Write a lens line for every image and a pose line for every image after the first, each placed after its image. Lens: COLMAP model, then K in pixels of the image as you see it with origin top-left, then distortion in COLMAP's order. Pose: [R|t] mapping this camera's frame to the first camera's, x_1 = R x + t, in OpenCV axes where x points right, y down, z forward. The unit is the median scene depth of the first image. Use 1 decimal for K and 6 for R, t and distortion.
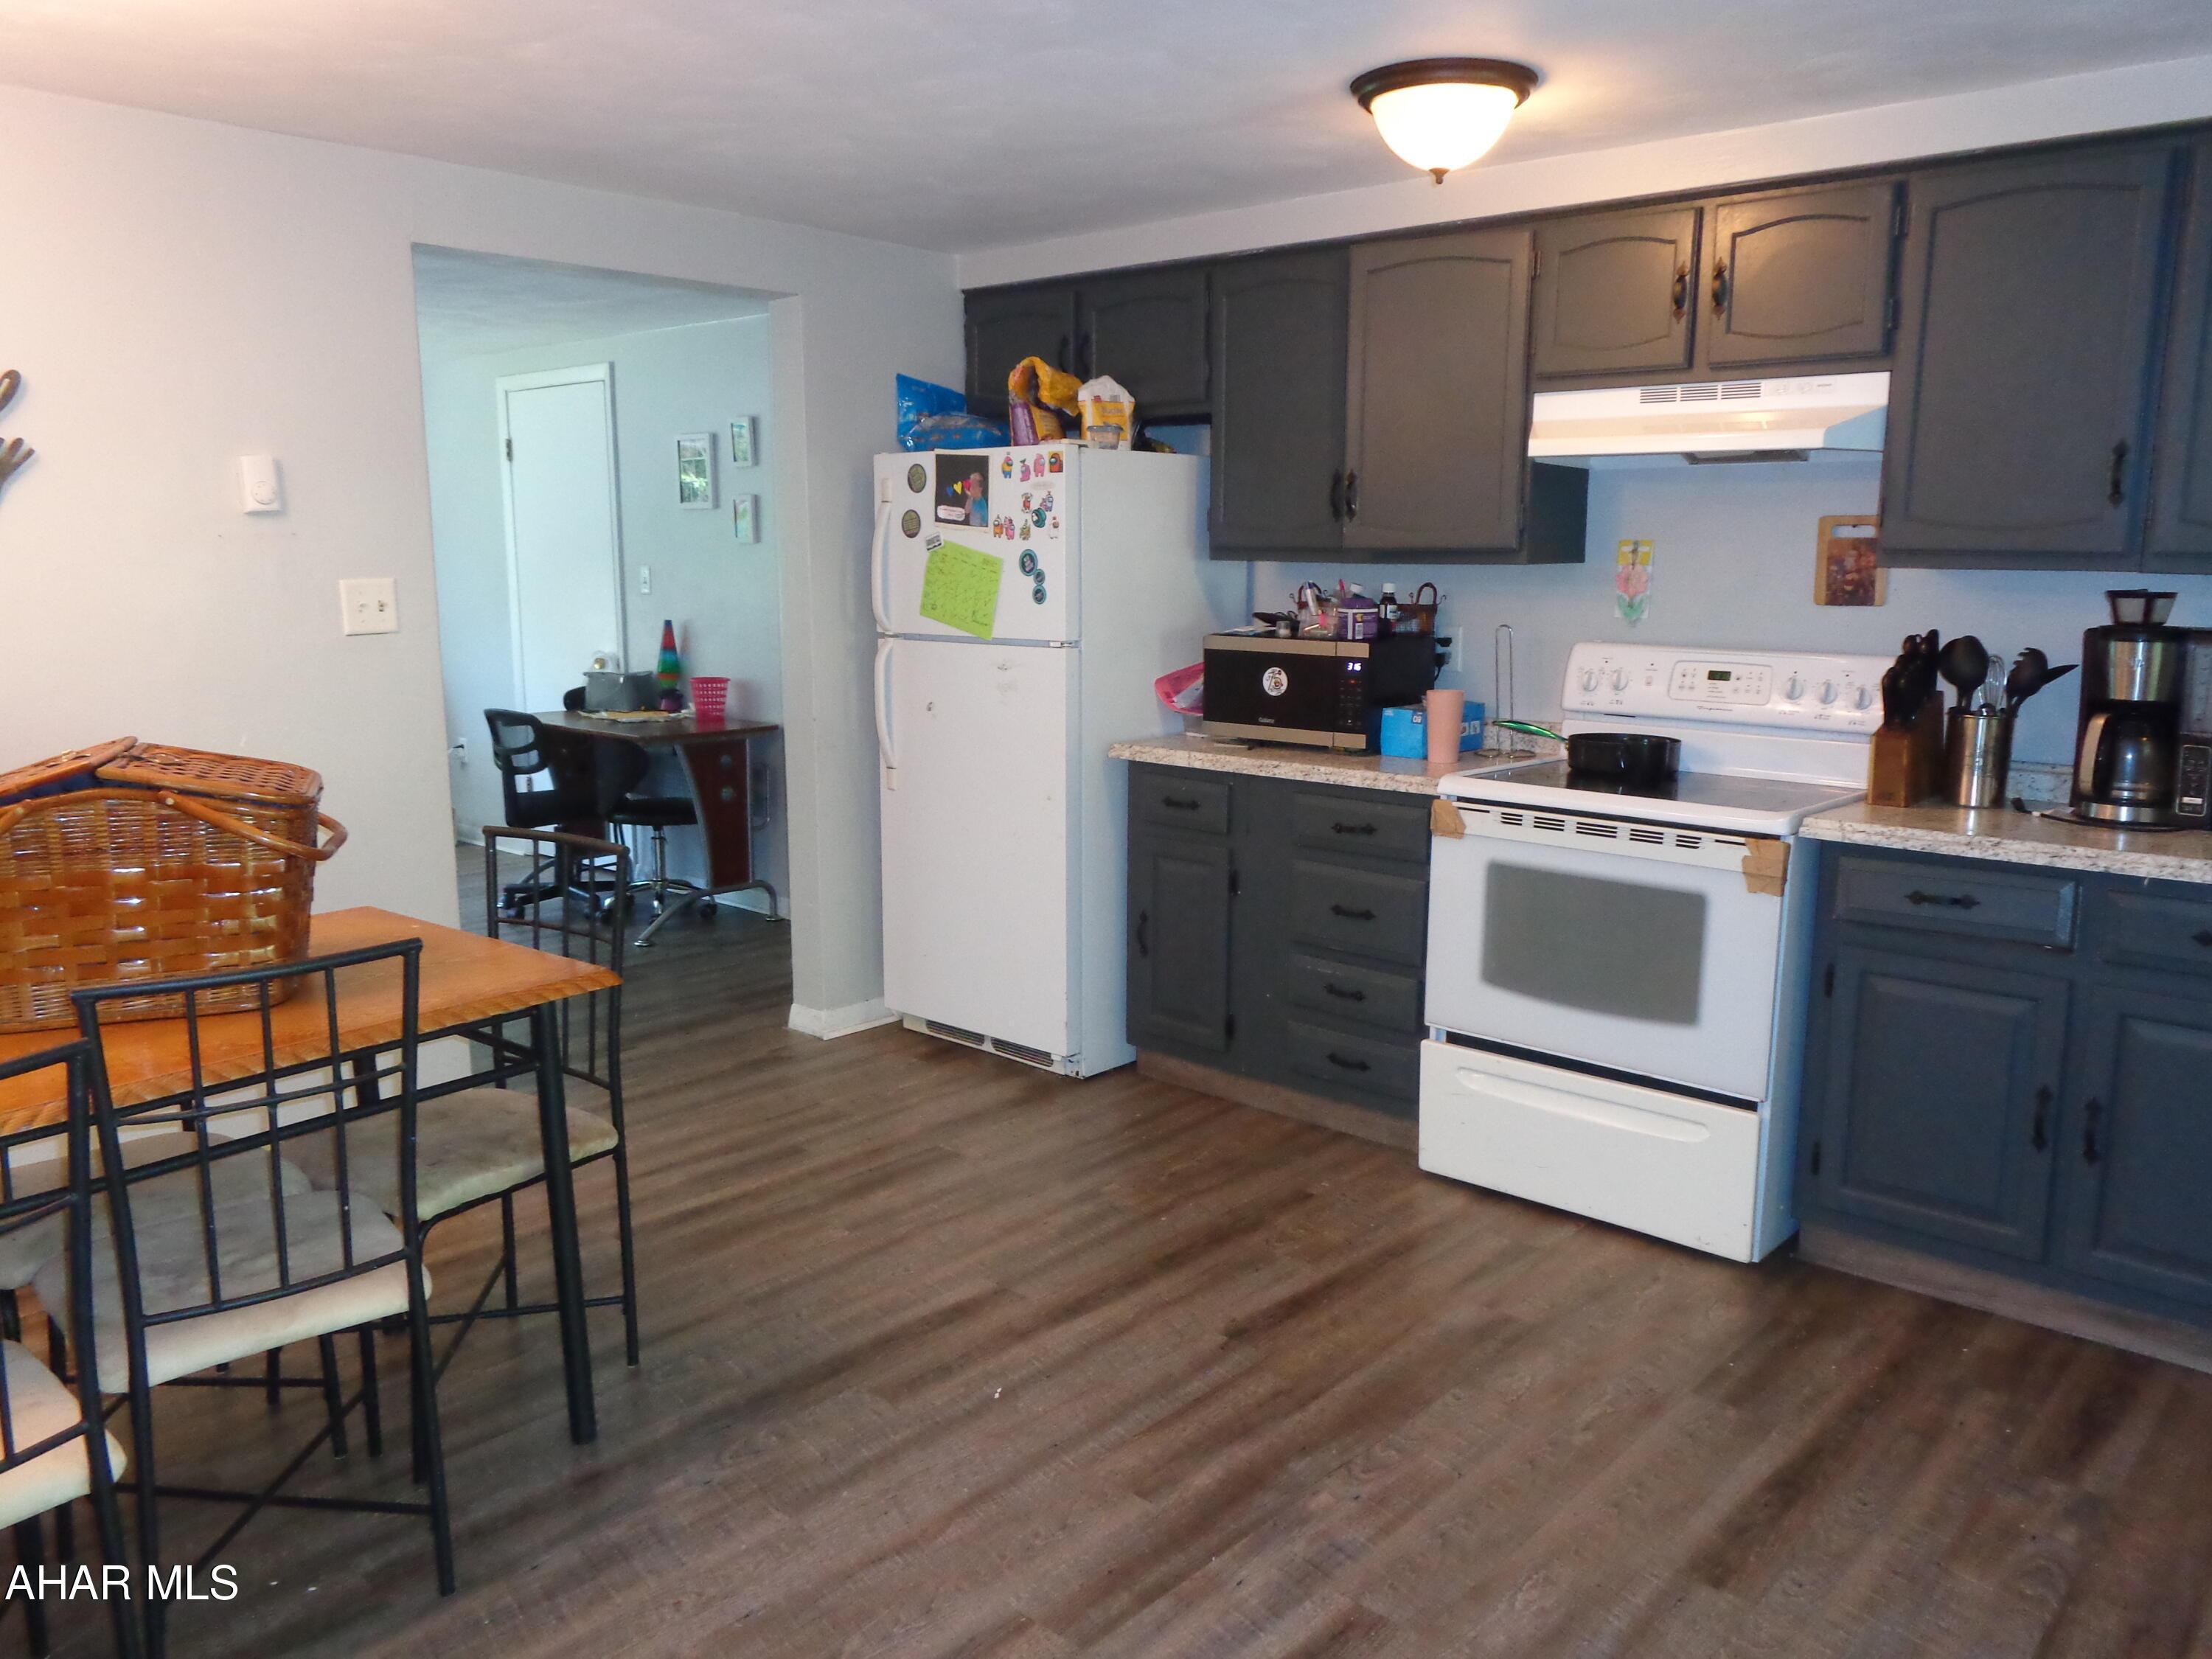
lens RADIAL K [[1677.8, 0, 1123.7], [0, 1677.8, 822.7], [0, 0, 1]] dist [0.004303, 0.007563]
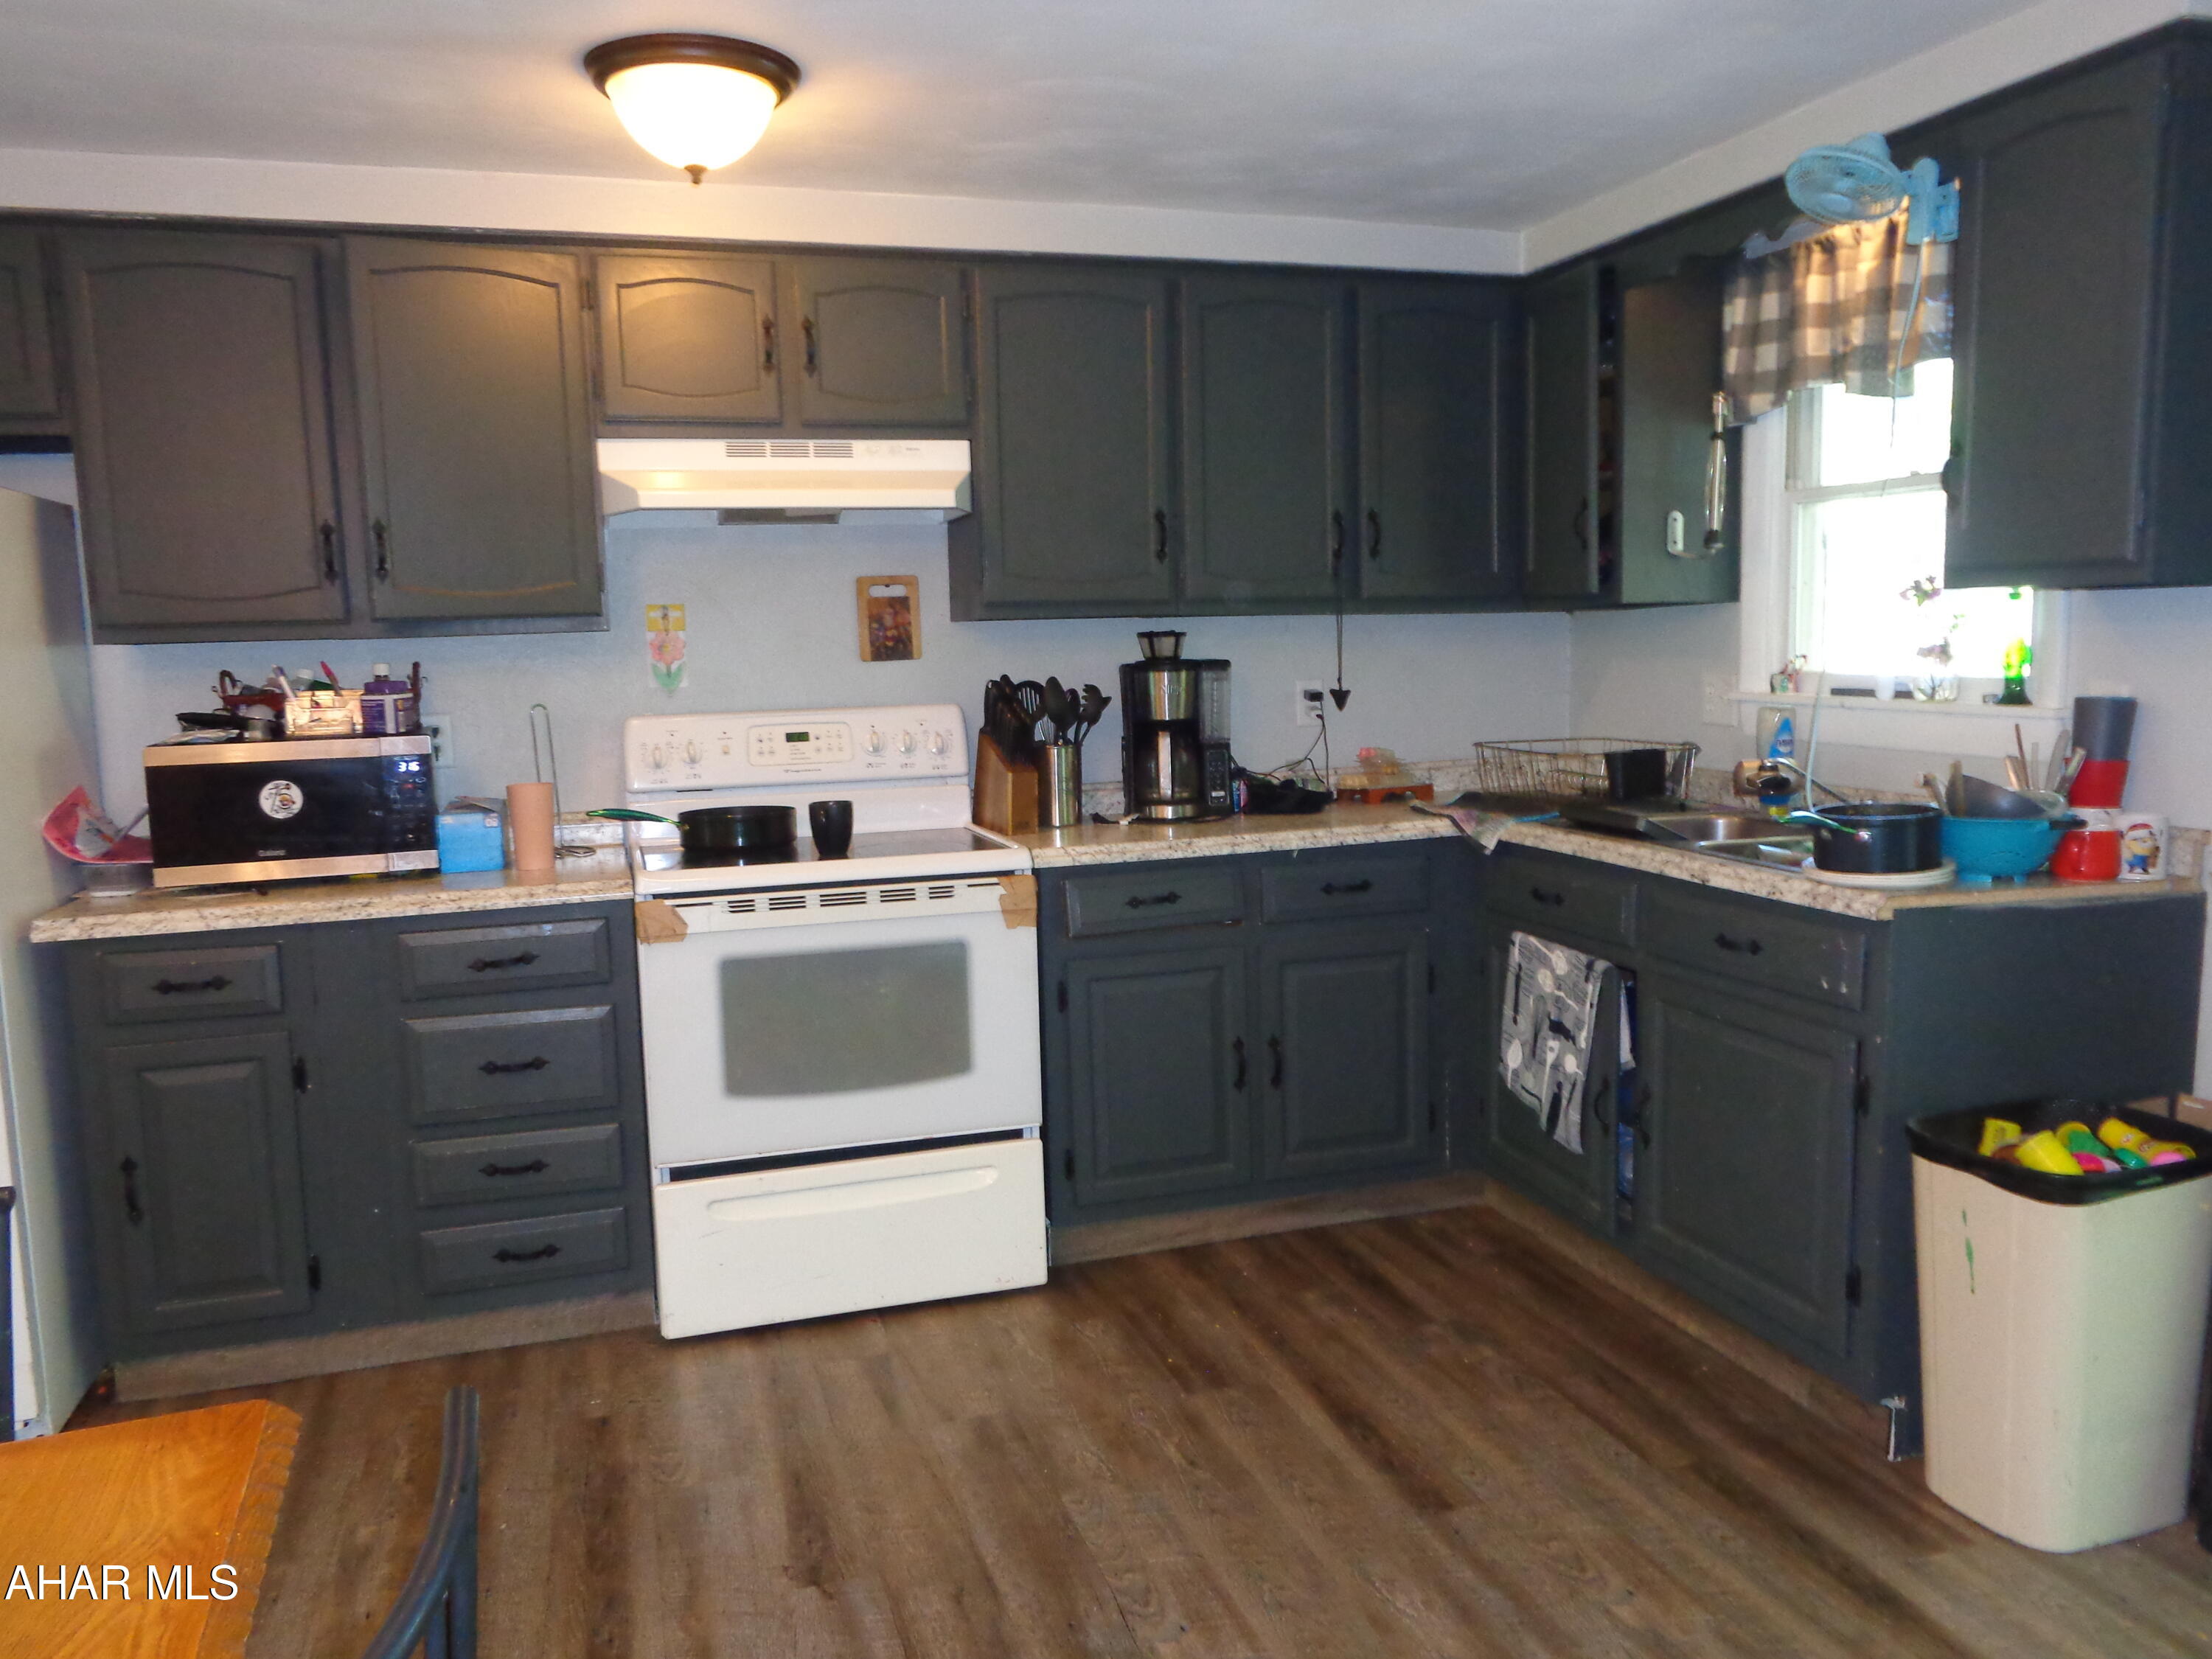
lens RADIAL K [[1670.8, 0, 1106.0], [0, 1670.8, 829.5], [0, 0, 1]] dist [0.009130, 0.003393]
pose [[0.517203, -0.121857, 0.847144, -0.438496], [0.172773, 0.984300, 0.036104, -0.043146], [-0.838243, 0.127690, 0.530136, 0.376307]]
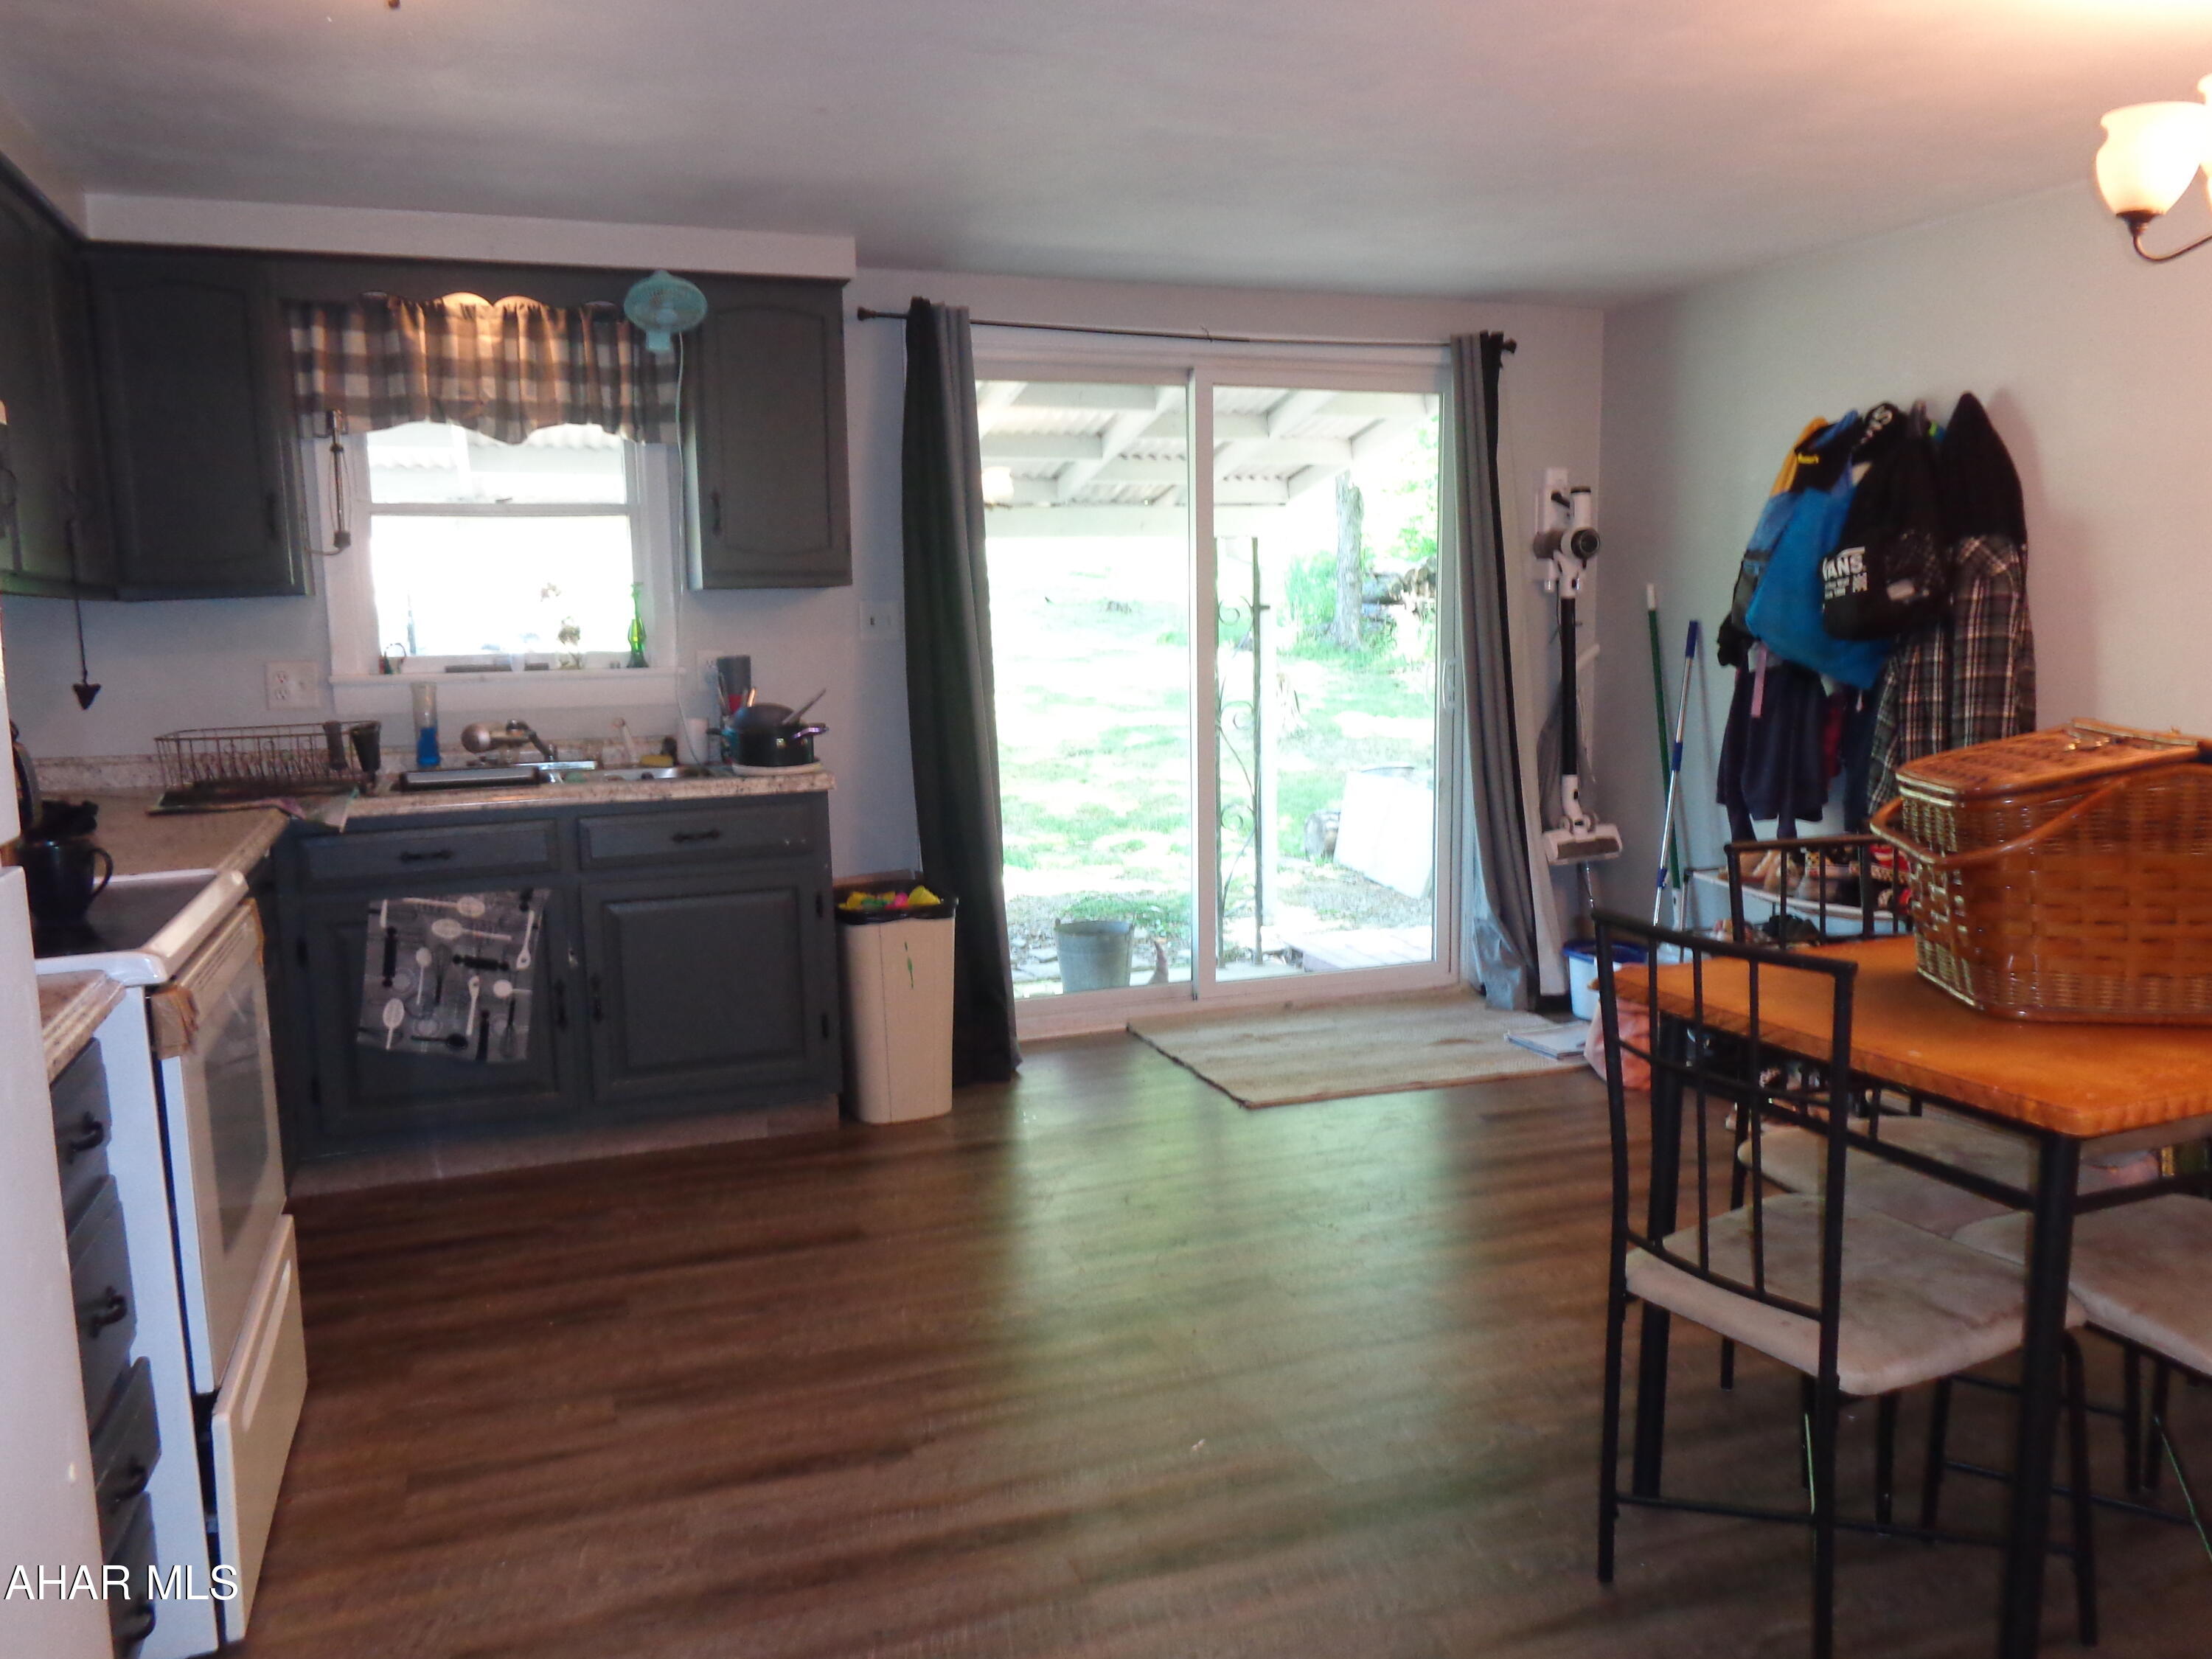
lens RADIAL K [[1677.8, 0, 1123.7], [0, 1677.8, 822.7], [0, 0, 1]] dist [0.004303, 0.007563]
pose [[-0.885187, -0.046181, 0.462938, -0.375390], [0.094652, 0.956374, 0.276388, -0.206613], [-0.455506, 0.288473, -0.842198, 1.416568]]
